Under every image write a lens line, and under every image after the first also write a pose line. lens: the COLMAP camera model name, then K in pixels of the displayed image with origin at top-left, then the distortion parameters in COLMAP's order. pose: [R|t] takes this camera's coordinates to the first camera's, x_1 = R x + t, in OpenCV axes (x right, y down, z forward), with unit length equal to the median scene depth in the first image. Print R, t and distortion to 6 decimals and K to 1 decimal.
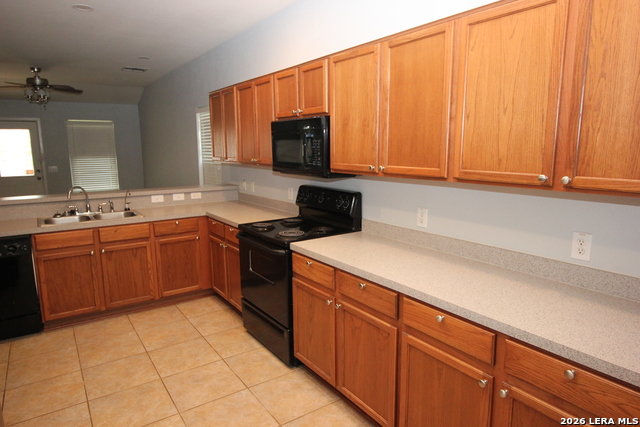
lens RADIAL K [[401.1, 0, 309.5], [0, 401.1, 216.2], [0, 0, 1]] dist [0.000695, -0.002551]
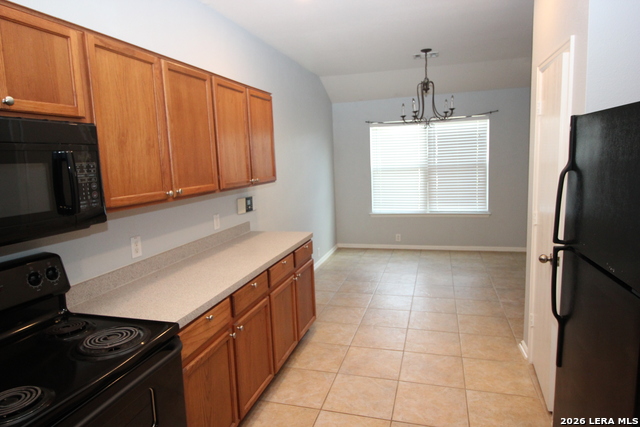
lens RADIAL K [[401.1, 0, 319.7], [0, 401.1, 218.3], [0, 0, 1]] dist [0.000695, -0.002551]
pose [[-0.643985, -0.077164, 0.761137, -0.539928], [0.182614, 0.950637, 0.250882, -0.167217], [-0.742924, 0.300559, -0.598104, 0.943536]]
